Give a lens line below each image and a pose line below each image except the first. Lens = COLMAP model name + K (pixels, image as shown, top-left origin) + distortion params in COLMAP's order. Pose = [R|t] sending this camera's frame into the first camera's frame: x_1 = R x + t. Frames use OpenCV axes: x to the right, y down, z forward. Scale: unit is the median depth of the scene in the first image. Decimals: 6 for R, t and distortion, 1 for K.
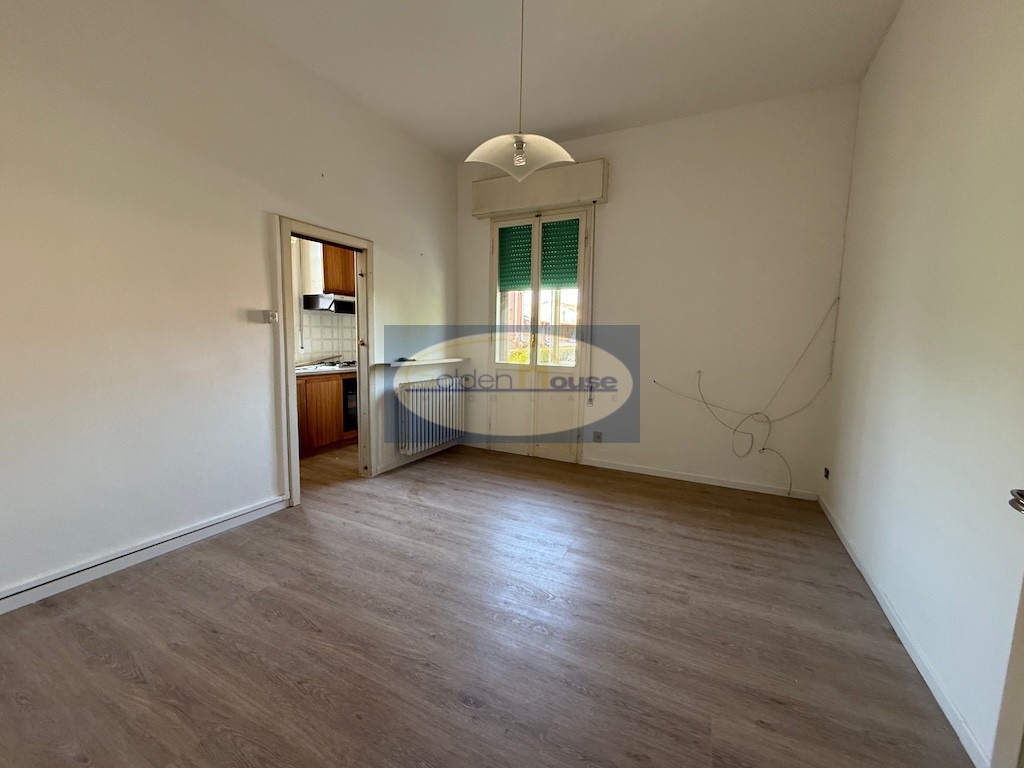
lens RADIAL K [[409.5, 0, 508.3], [0, 409.5, 384.5], [0, 0, 1]] dist [0.000718, 0.000045]
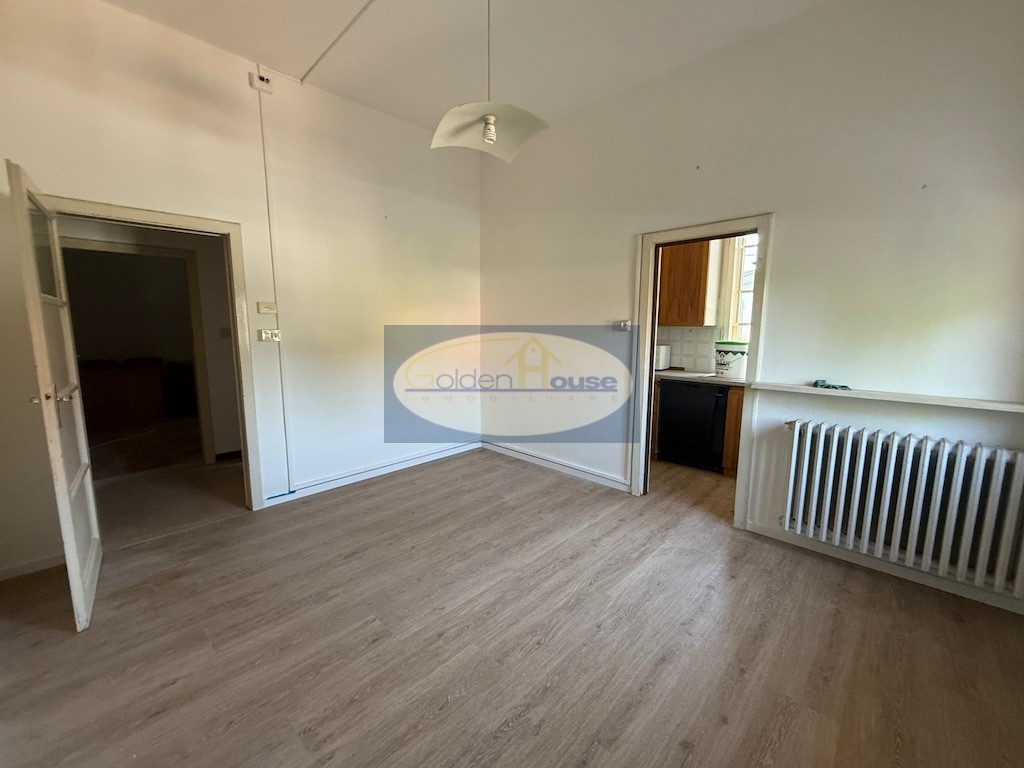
lens RADIAL K [[417.1, 0, 508.1], [0, 417.1, 383.9], [0, 0, 1]] dist [-0.000904, -0.000234]
pose [[-0.282890, 0.113017, -0.952471, 0.683162], [-0.117533, 0.981466, 0.151365, -0.143361], [0.951924, 0.154767, -0.264364, 1.033679]]
